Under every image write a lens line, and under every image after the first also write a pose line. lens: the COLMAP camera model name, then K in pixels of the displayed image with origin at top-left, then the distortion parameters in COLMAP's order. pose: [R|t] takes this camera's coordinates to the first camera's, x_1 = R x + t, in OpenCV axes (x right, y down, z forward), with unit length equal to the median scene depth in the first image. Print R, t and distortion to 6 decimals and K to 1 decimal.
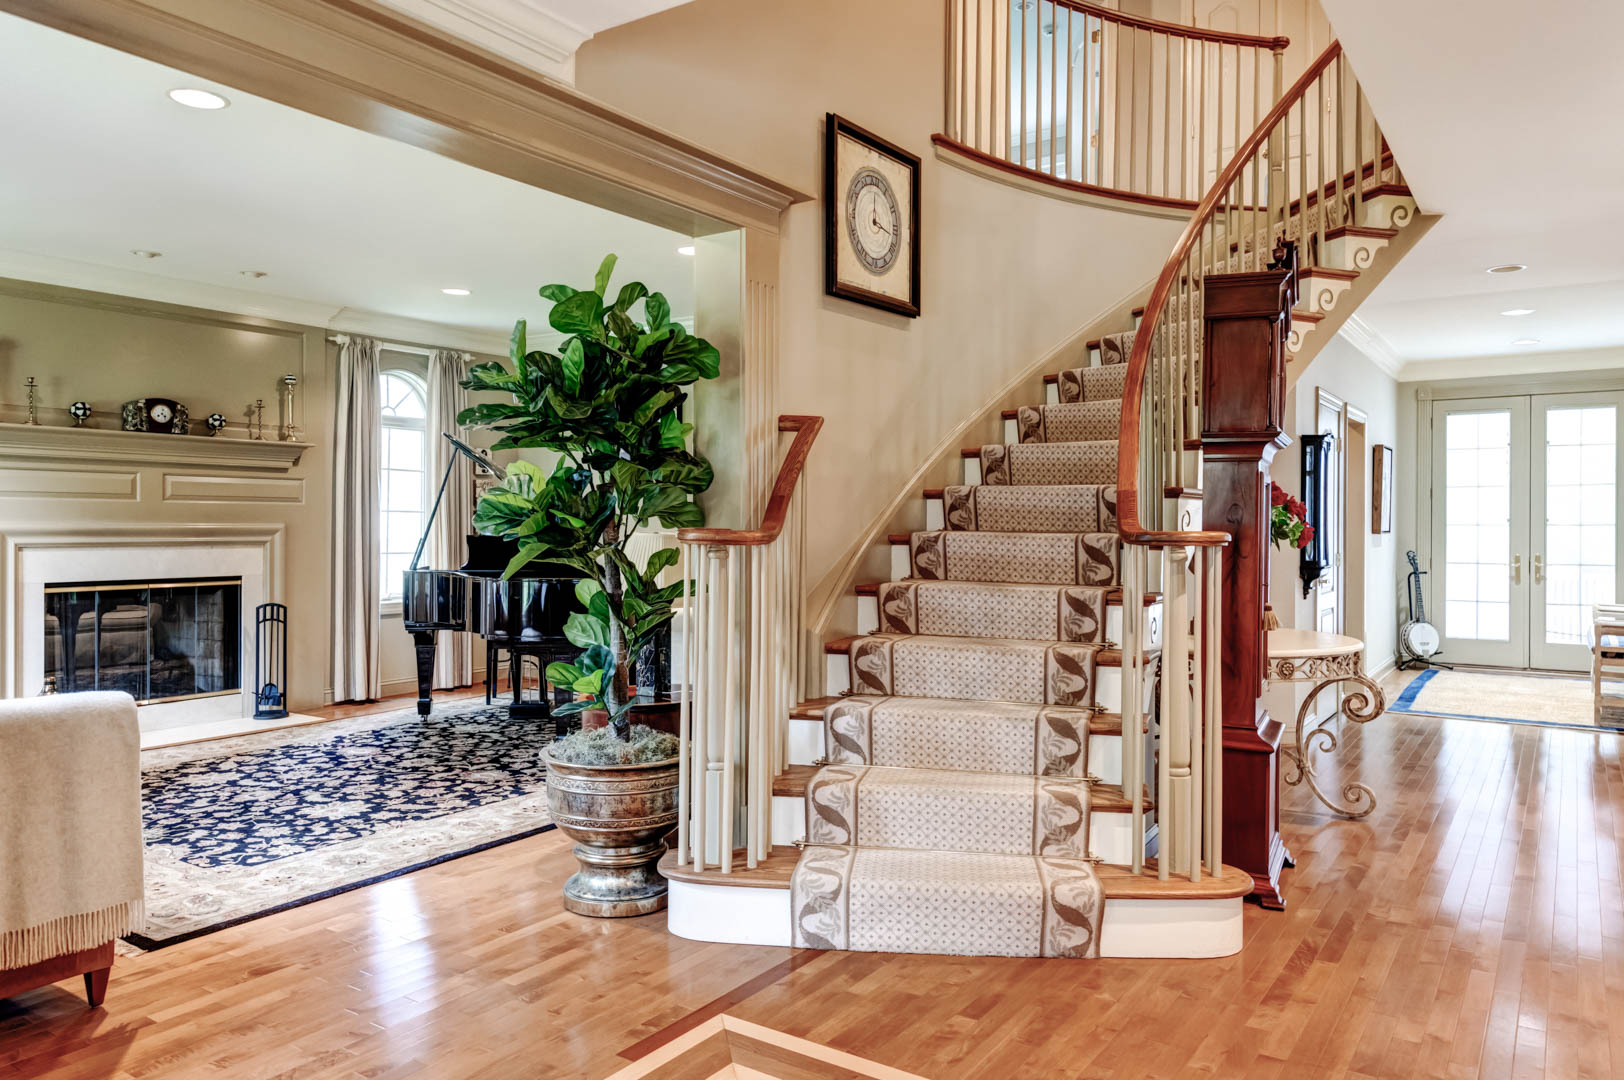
lens RADIAL K [[1117.5, 0, 818.6], [0, 1117.5, 524.7], [0, 0, 1]] dist [0.003850, 0.001437]
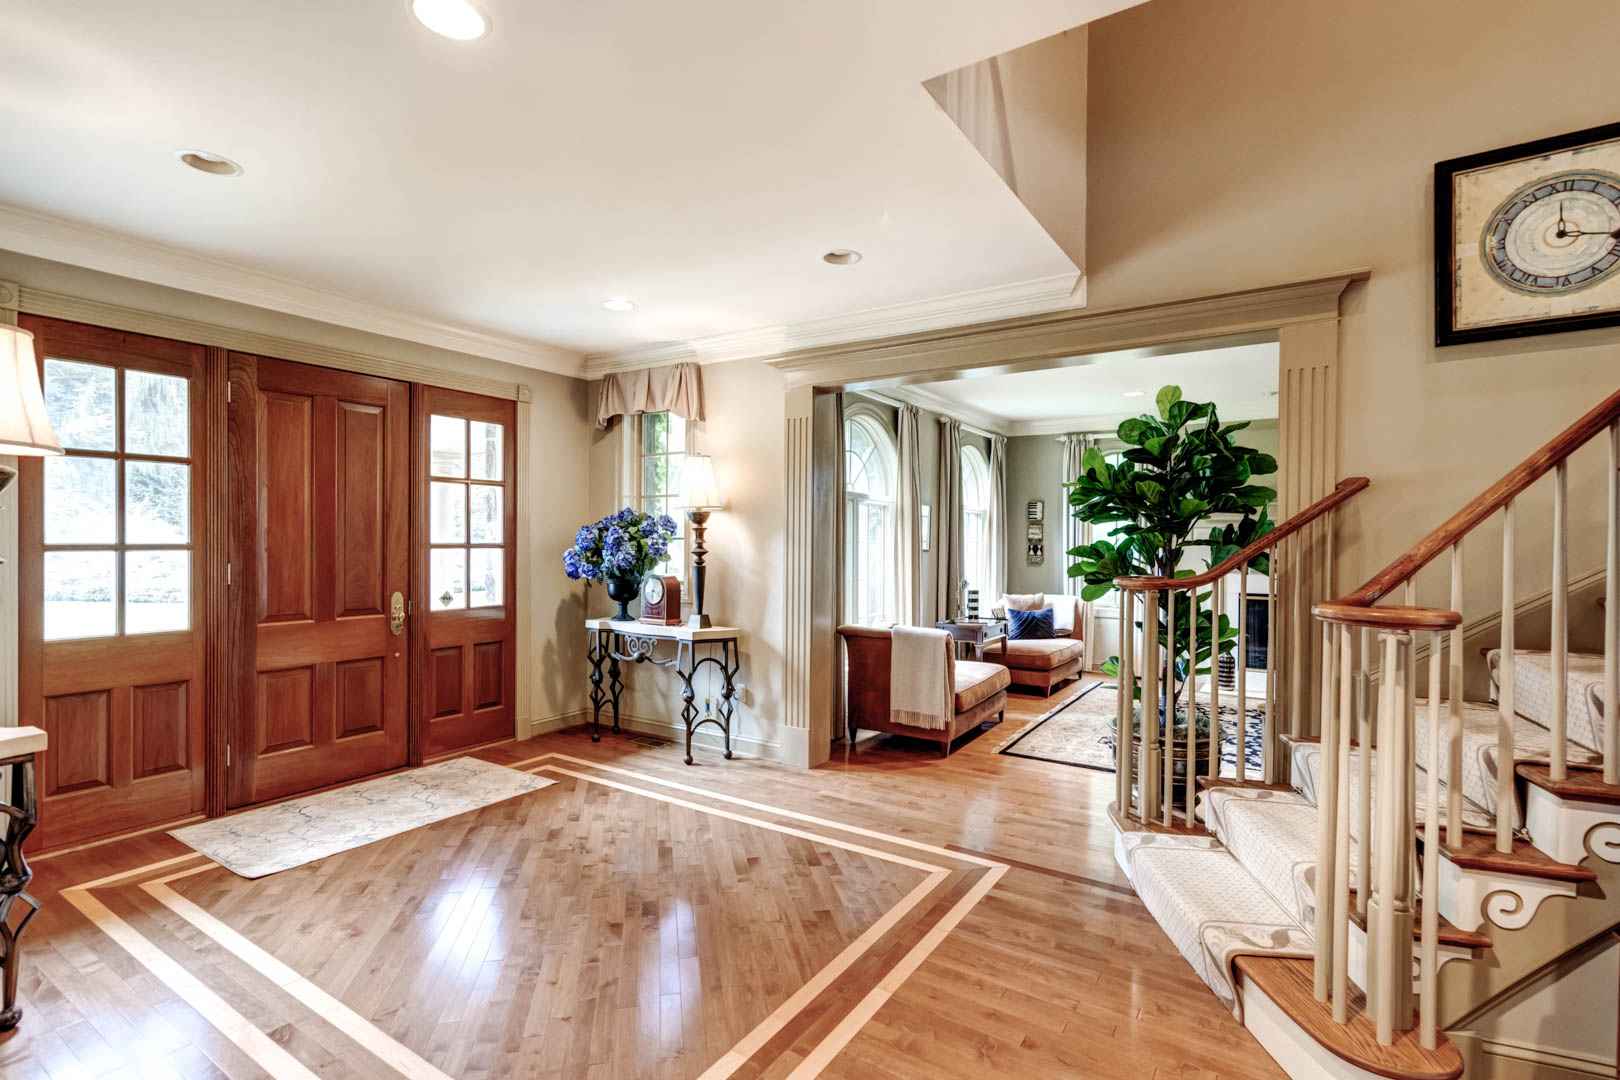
lens RADIAL K [[758.3, 0, 806.9], [0, 758.3, 540.9], [0, 0, 1]] dist [0.001594, 0.000105]
pose [[0.010931, -0.000943, -0.999940, 0.666308], [-0.010649, 0.999943, -0.001060, -0.027682], [0.999884, 0.010660, 0.010920, 0.434749]]
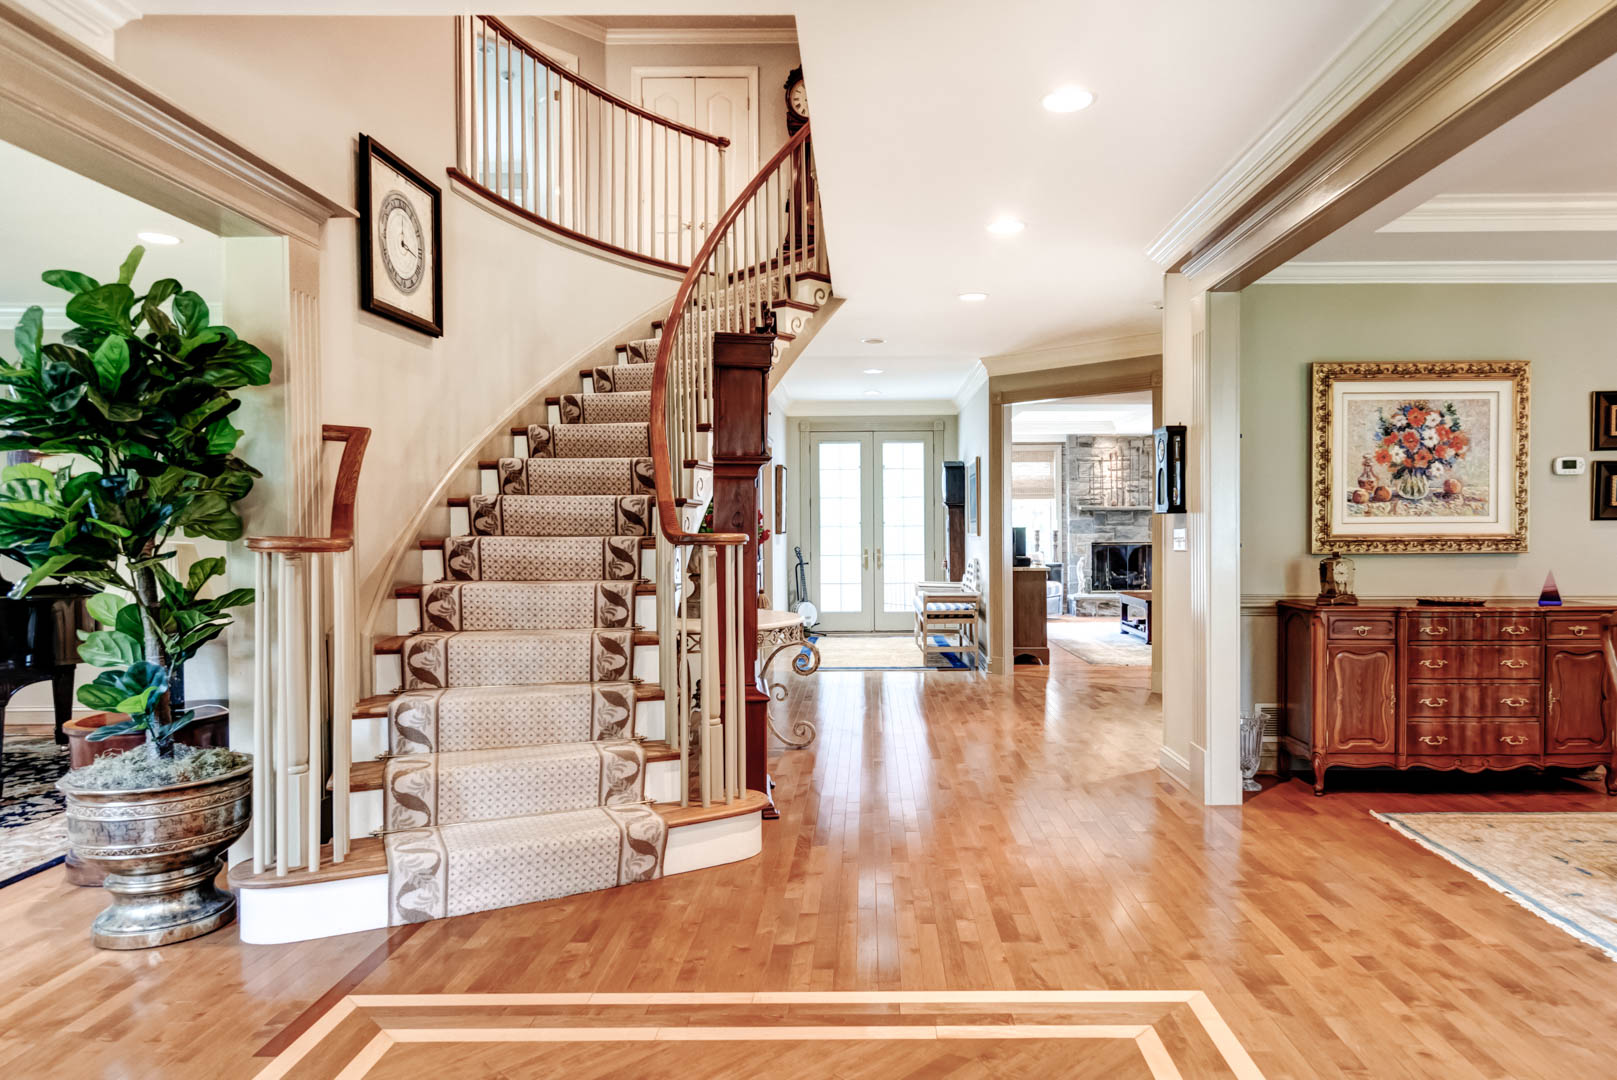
lens RADIAL K [[1013.9, 0, 869.1], [0, 1013.9, 540.0], [0, 0, 1]] dist [0.003877, 0.000462]
pose [[0.826659, -0.015686, 0.562485, -0.136209], [0.009313, 0.999856, 0.014196, -0.001057], [-0.562626, -0.006497, 0.826686, -0.043049]]
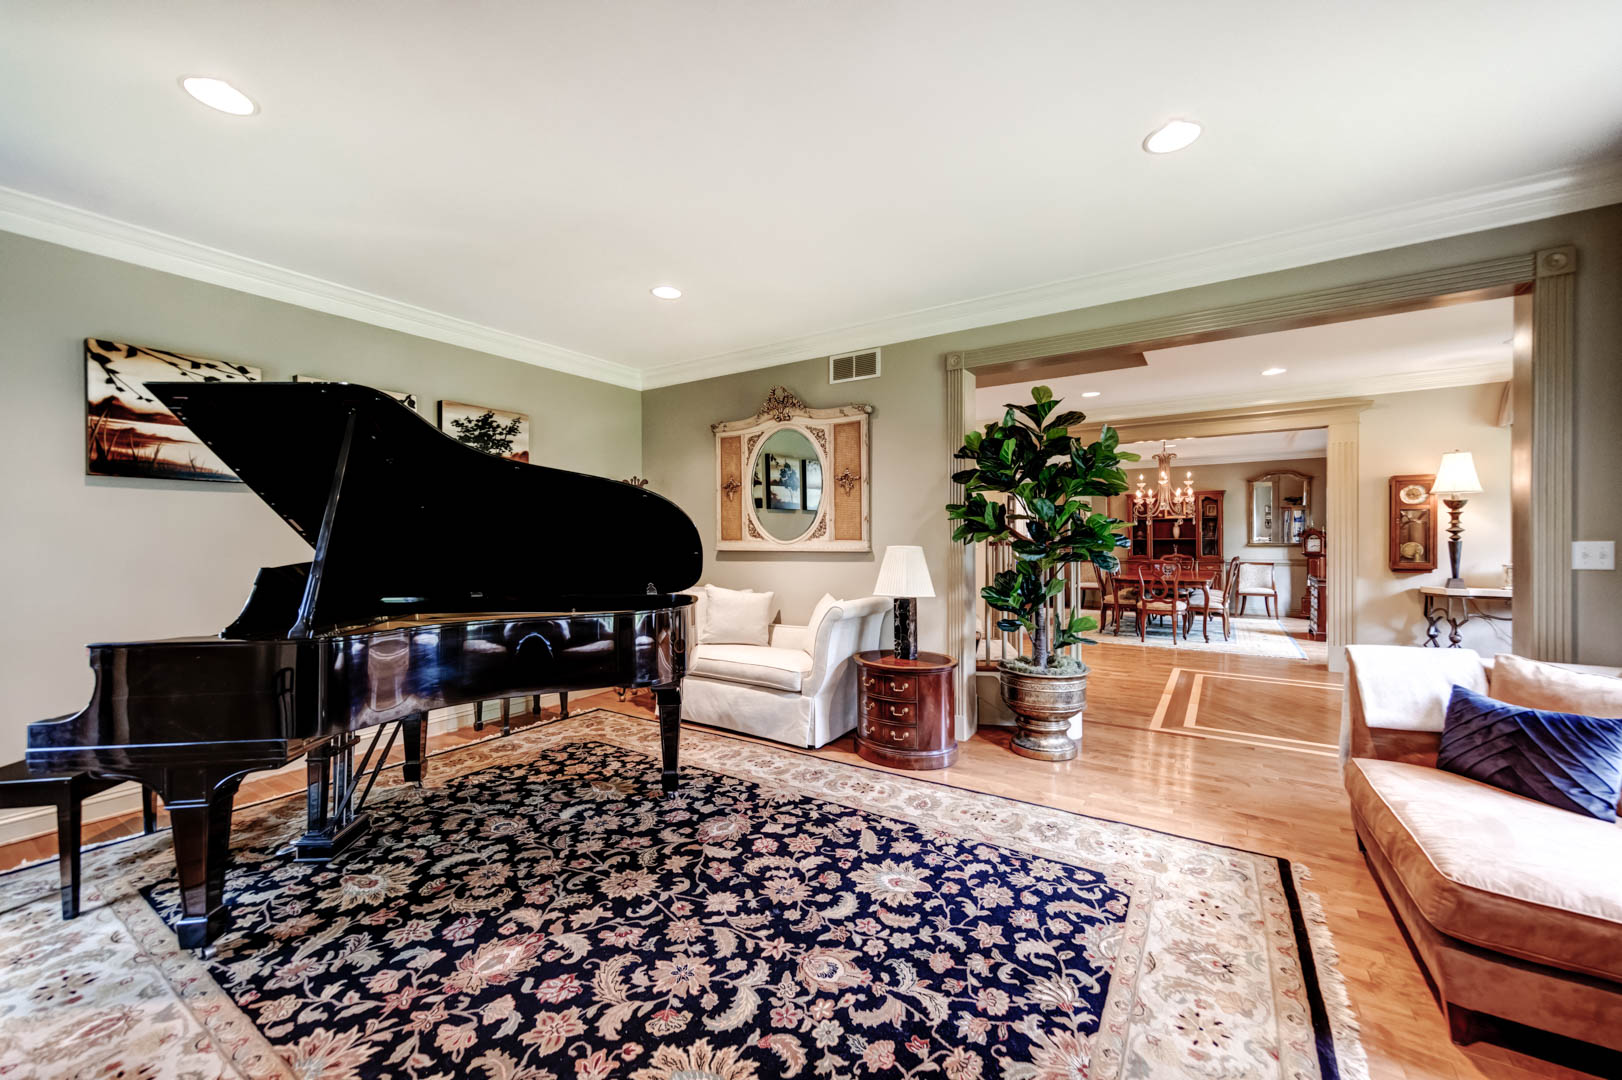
lens RADIAL K [[637.2, 0, 811.0], [0, 637.2, 540.0], [0, 0, 1]] dist [0.003587, 0.000143]
pose [[-0.018349, -0.006290, 0.999812, -0.983539], [0.006081, 0.999961, 0.006403, -0.007213], [-0.999813, 0.006197, -0.018311, 1.153547]]
